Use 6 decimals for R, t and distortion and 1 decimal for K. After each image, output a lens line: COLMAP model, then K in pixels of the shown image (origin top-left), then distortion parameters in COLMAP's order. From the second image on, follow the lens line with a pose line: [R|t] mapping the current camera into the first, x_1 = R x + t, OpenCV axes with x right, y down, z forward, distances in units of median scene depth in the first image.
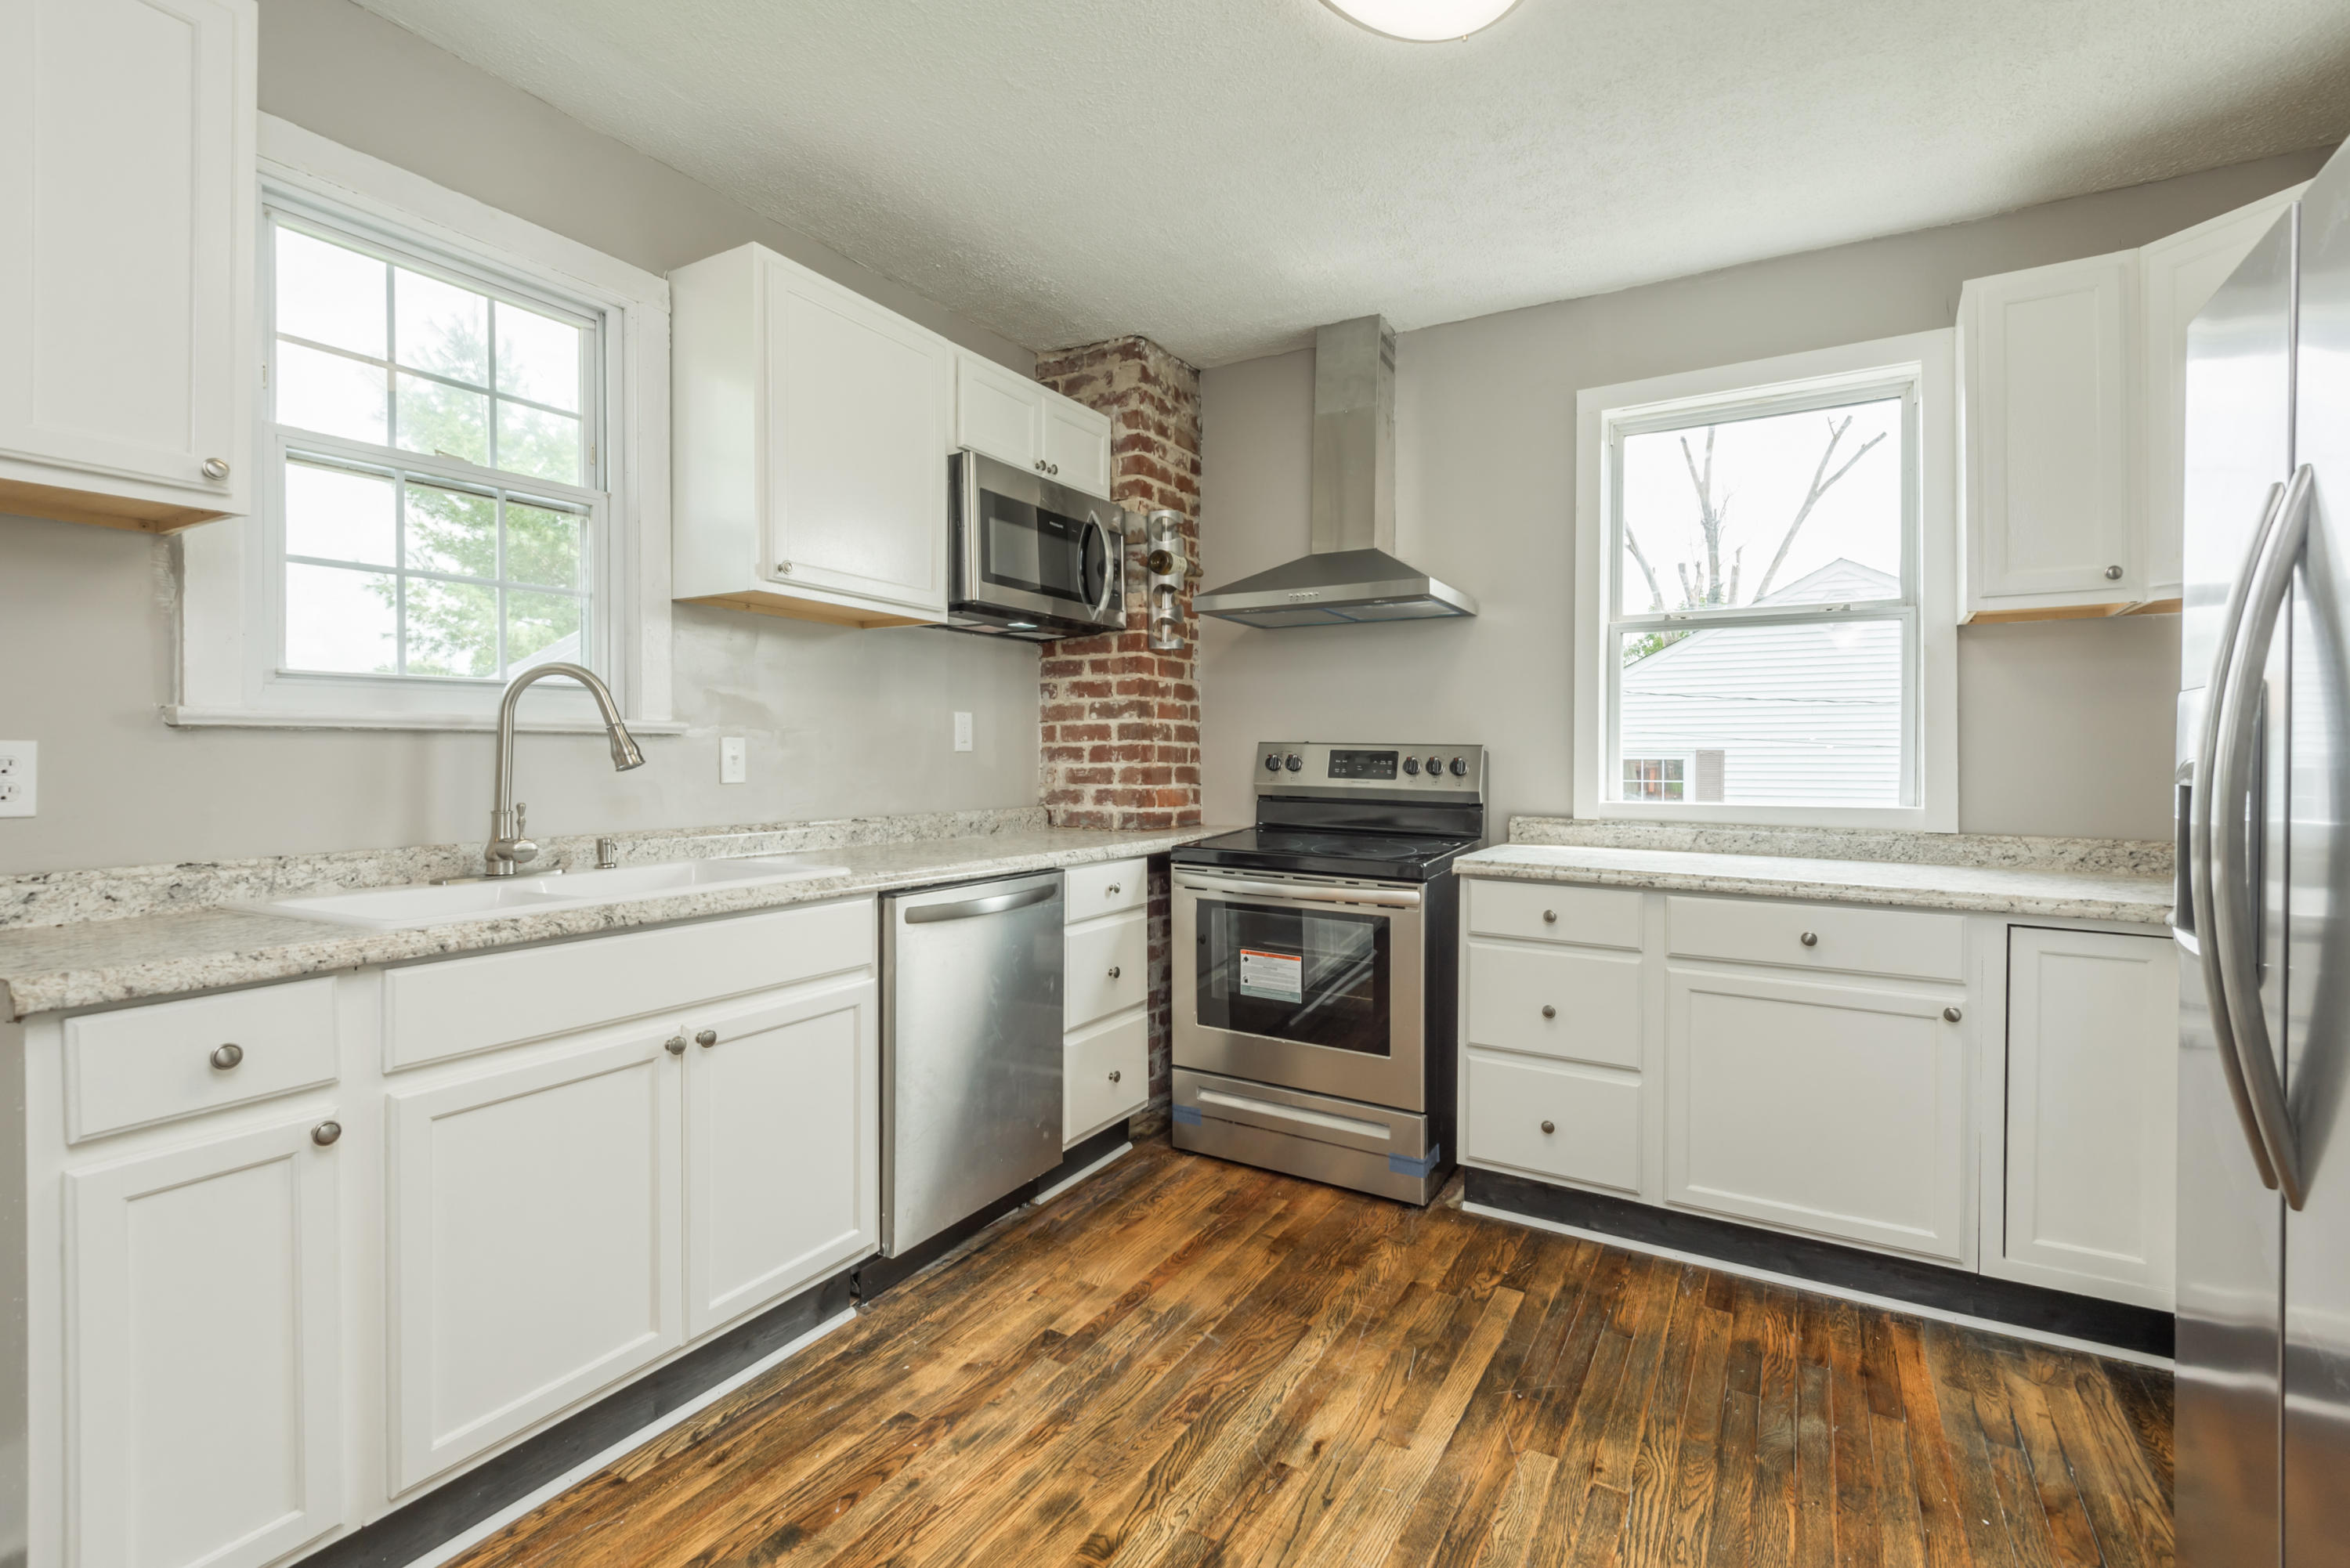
lens RADIAL K [[1065.6, 0, 1176.3], [0, 1065.6, 751.4], [0, 0, 1]] dist [0.012631, -0.005822]
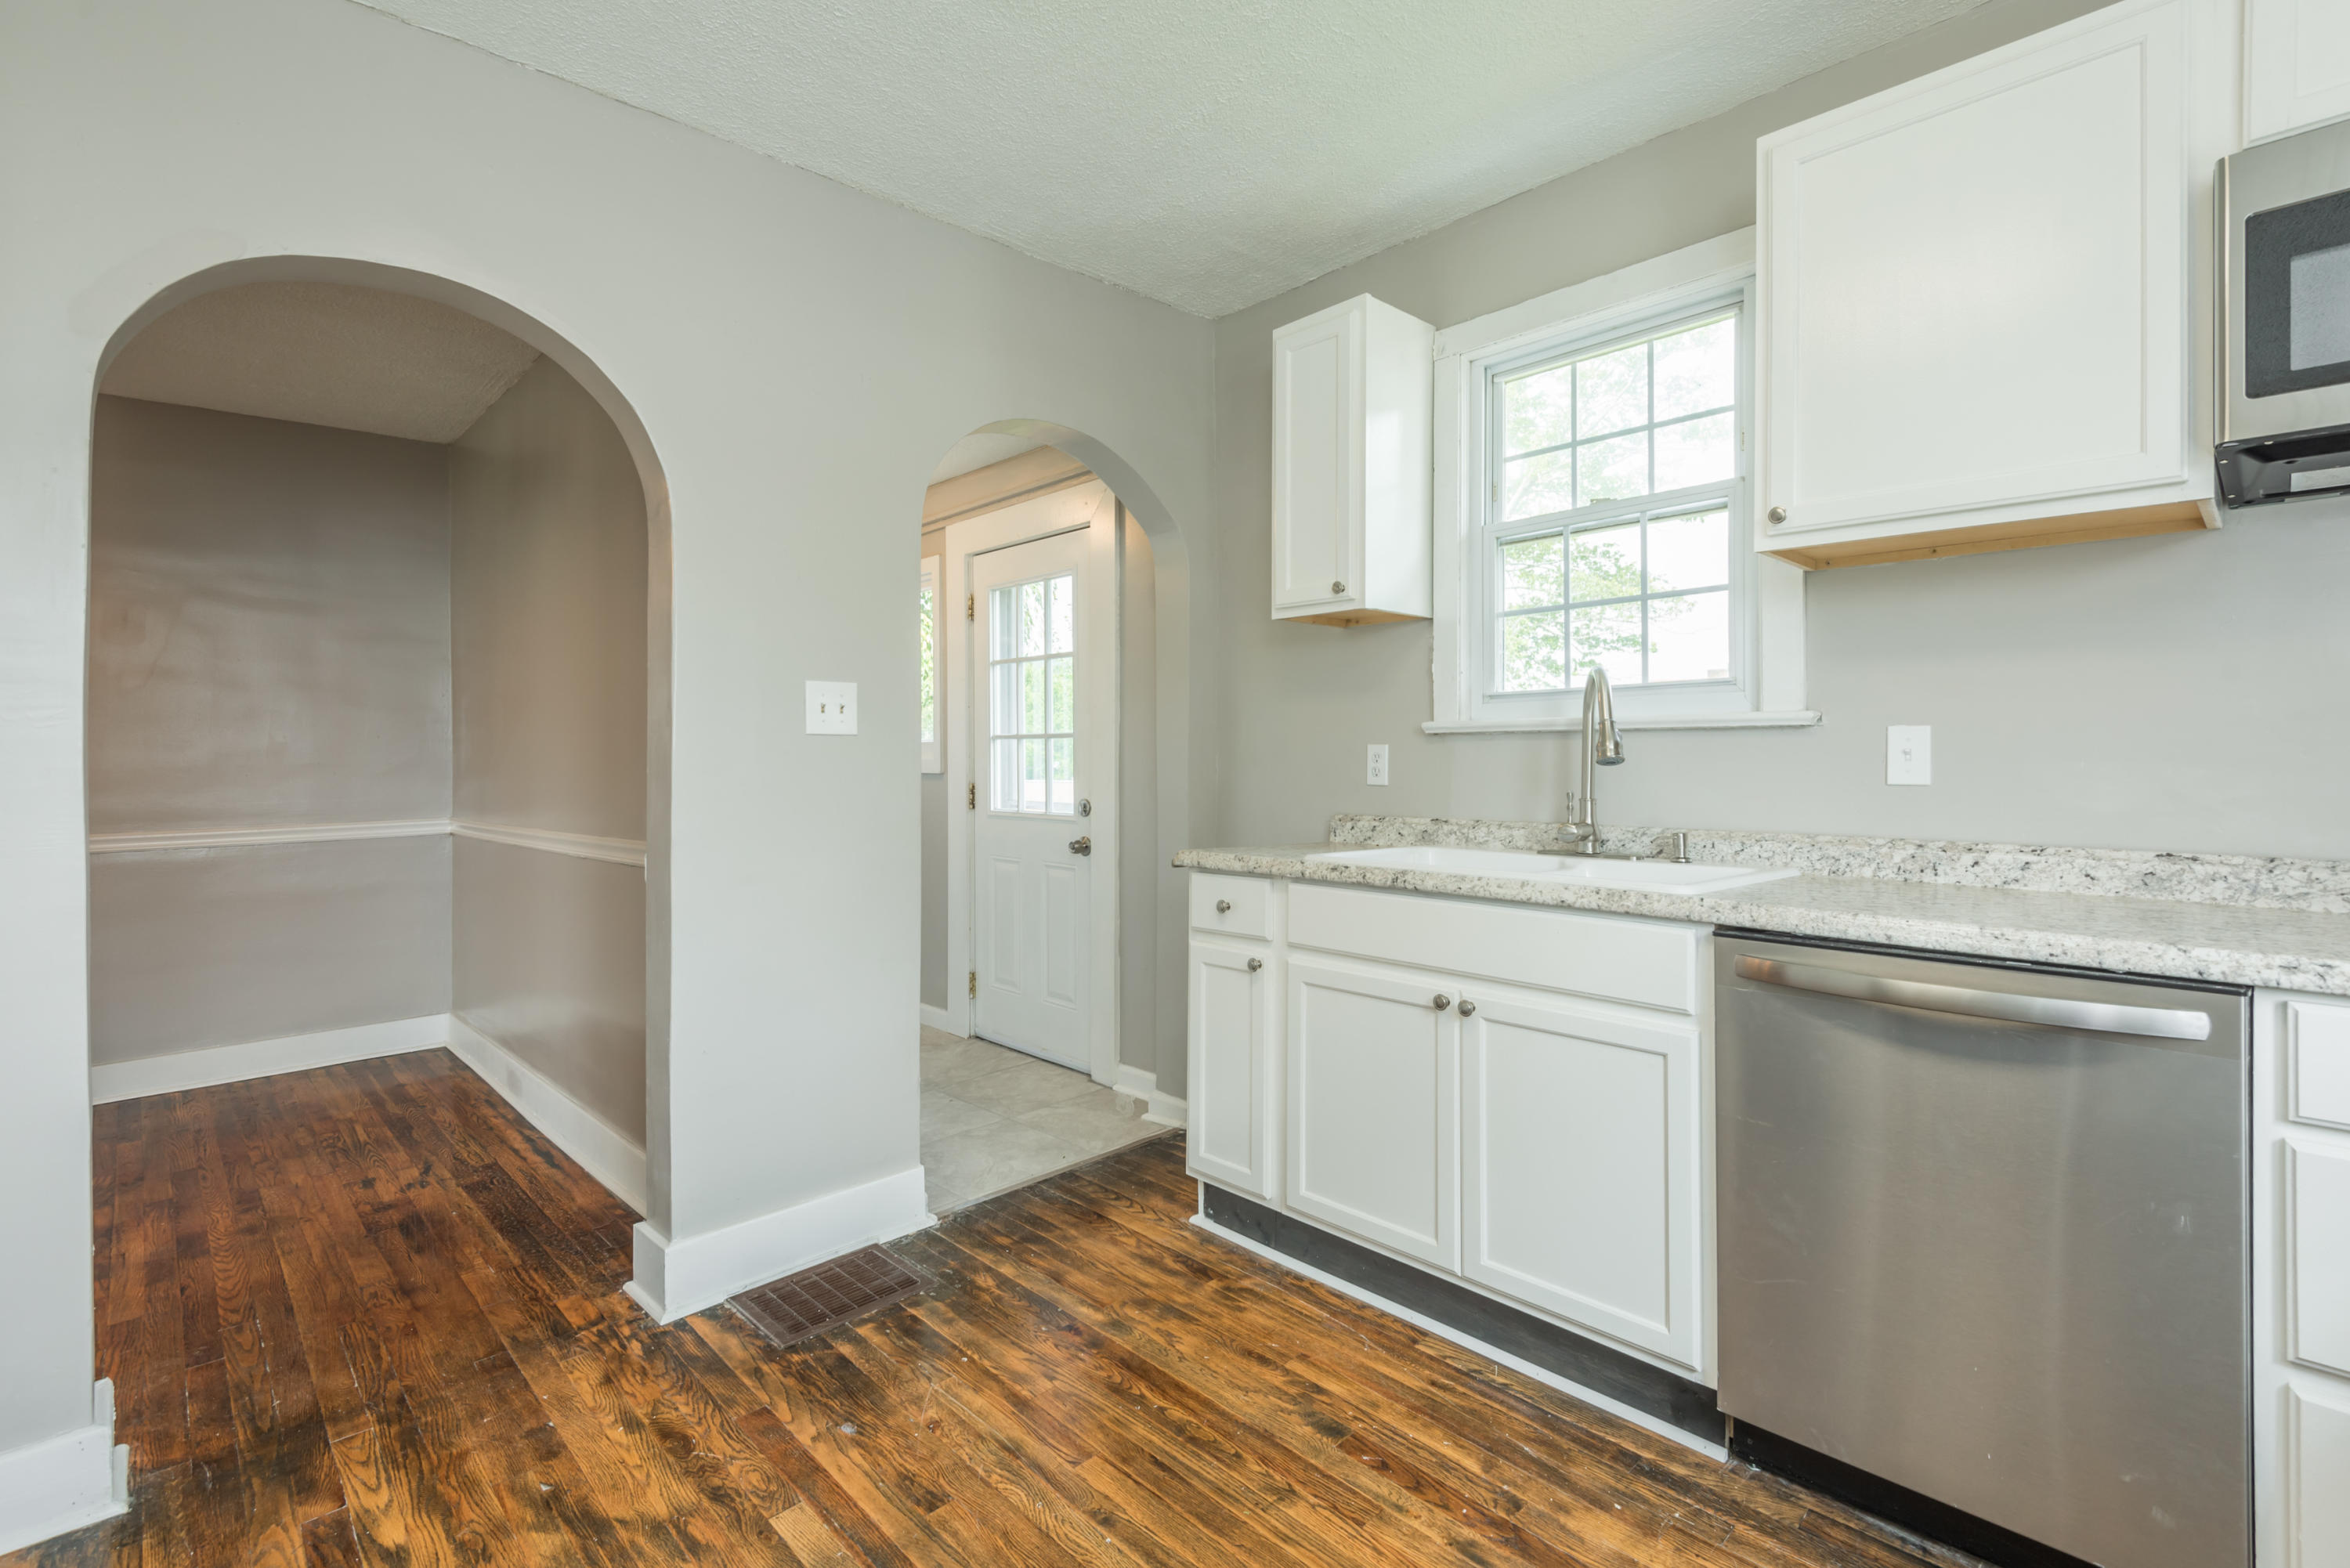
lens RADIAL K [[1065.6, 0, 1187.0], [0, 1065.6, 751.9], [0, 0, 1]] dist [0.012631, -0.005822]
pose [[-0.267411, -0.004976, -0.963570, 0.537586], [0.004922, 0.999967, -0.006530, 0.009423], [0.963570, -0.006489, -0.267378, 0.792143]]
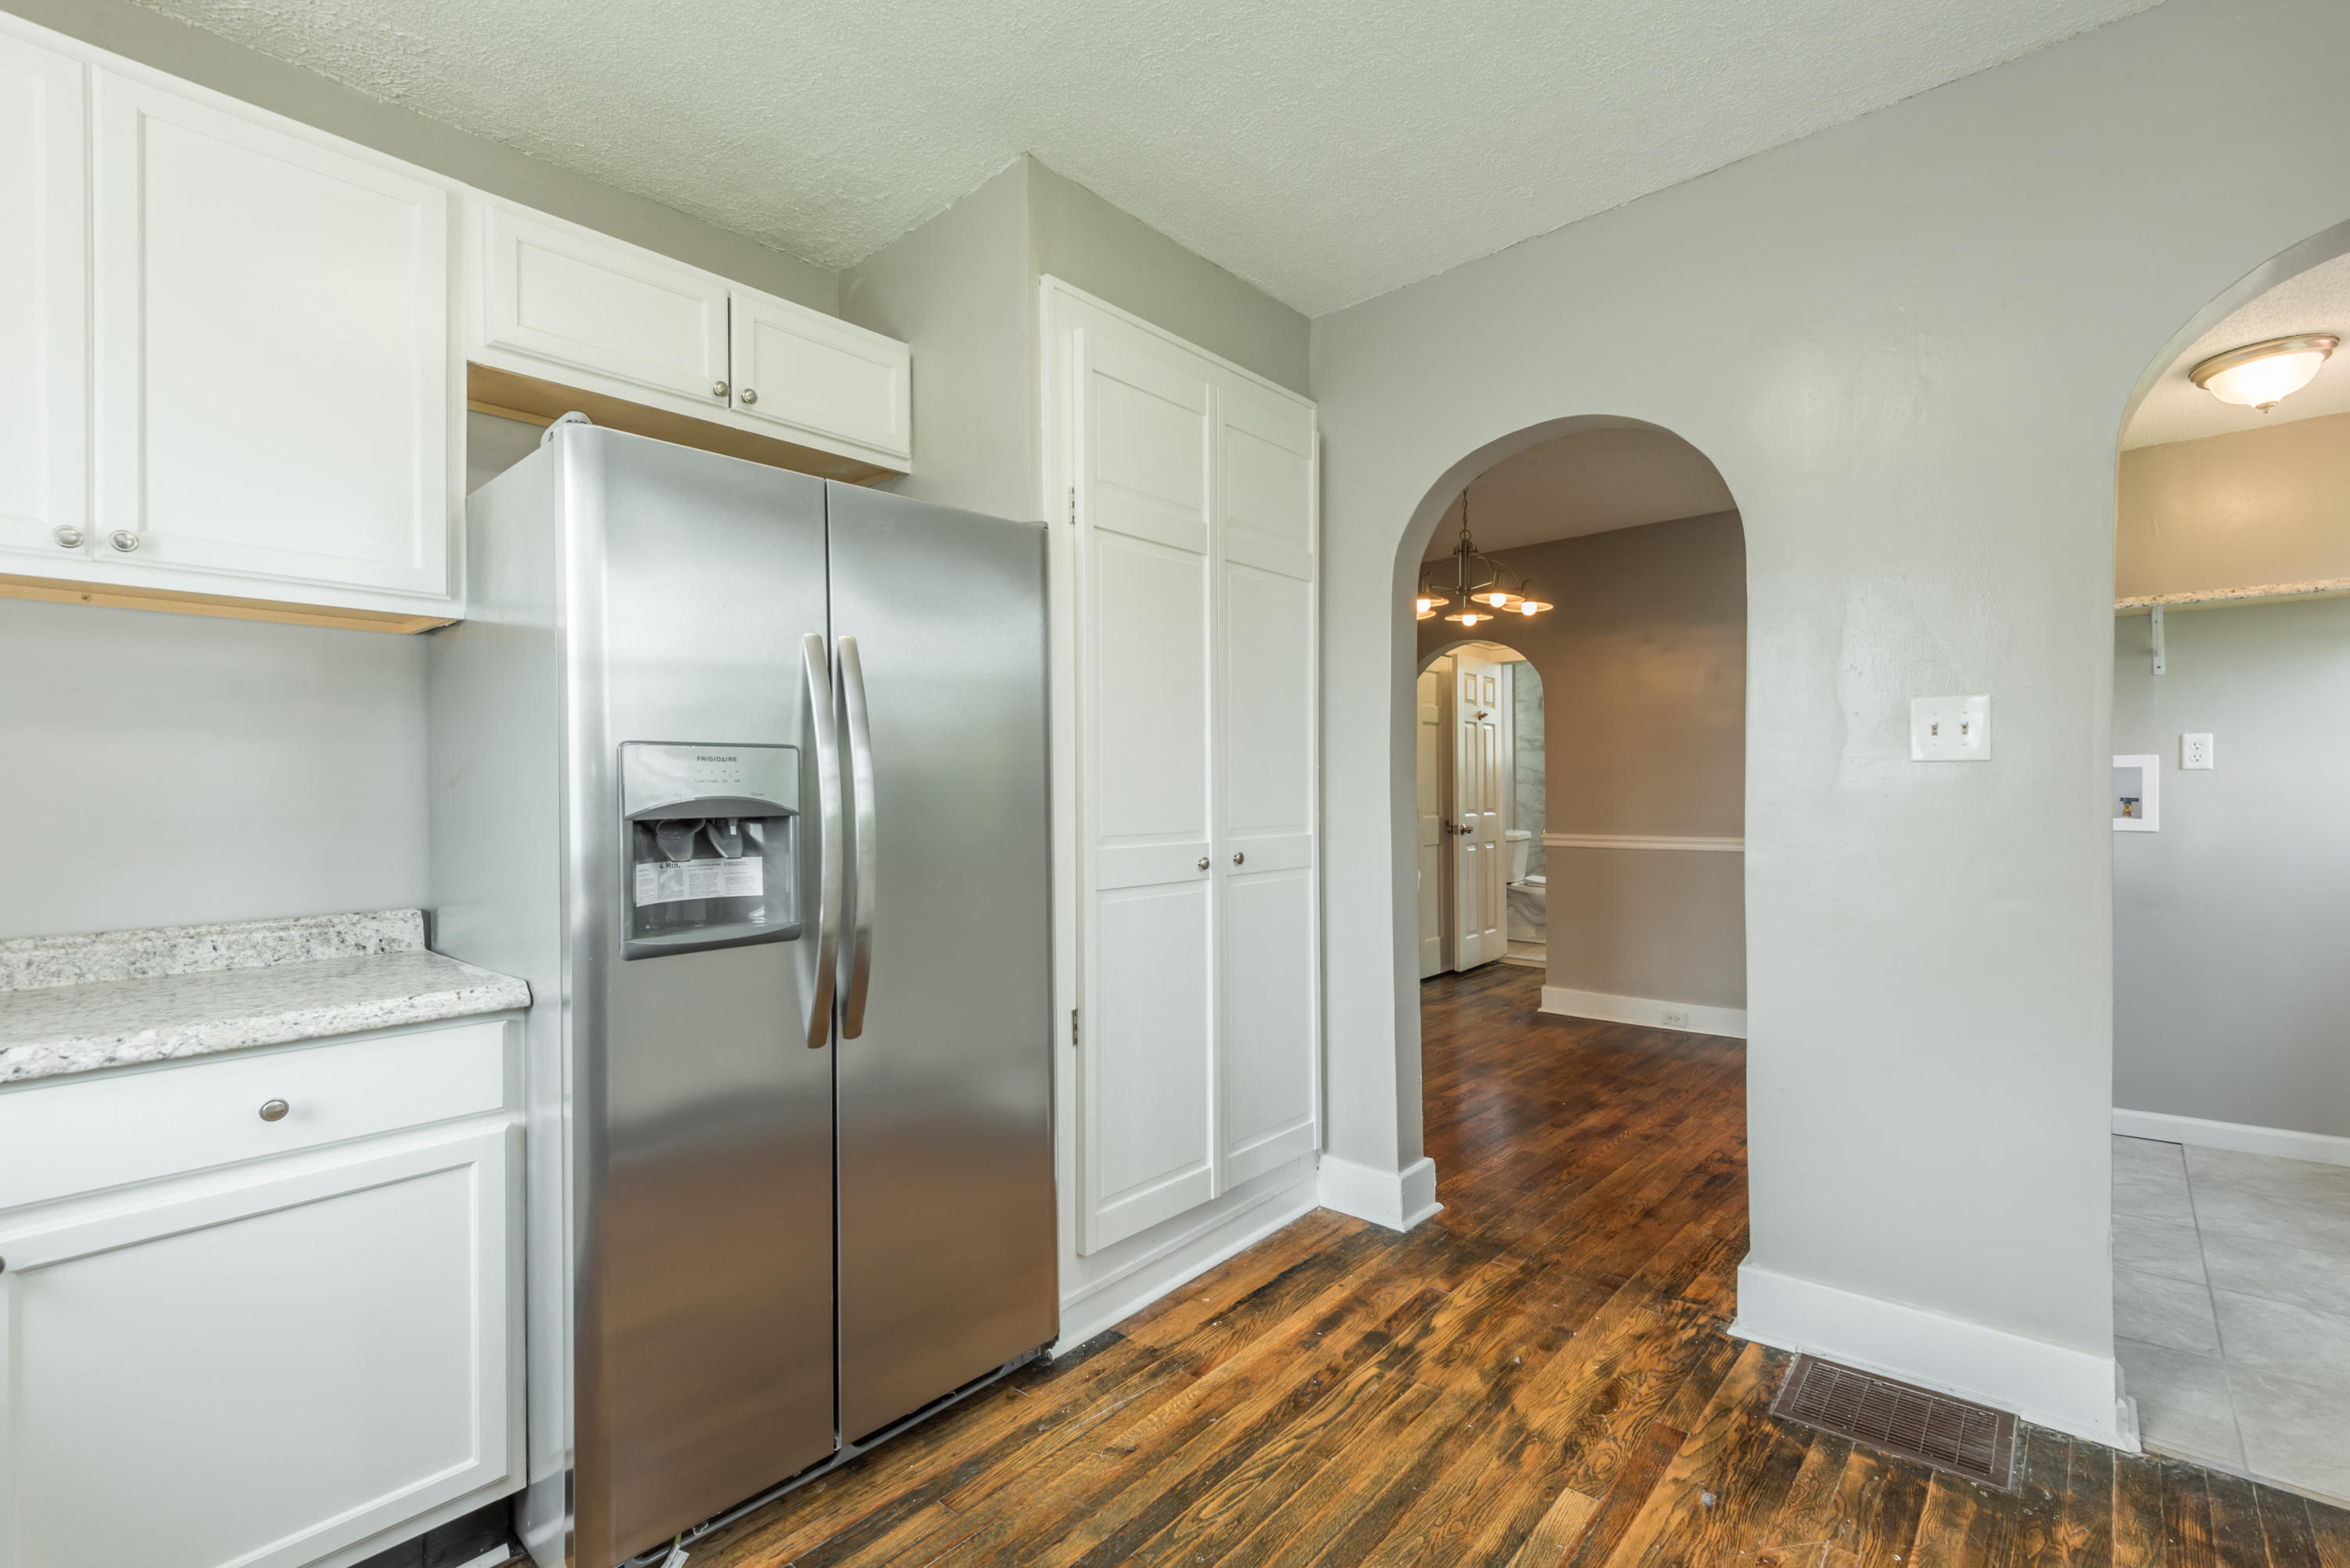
lens RADIAL K [[1065.6, 0, 1184.3], [0, 1065.6, 790.9], [0, 0, 1]] dist [0.012631, -0.005822]
pose [[-0.983315, 0.004922, 0.181844, 0.063365], [0.006499, 0.999946, 0.008079, -0.002855], [-0.181795, 0.009127, -0.983294, 1.138382]]
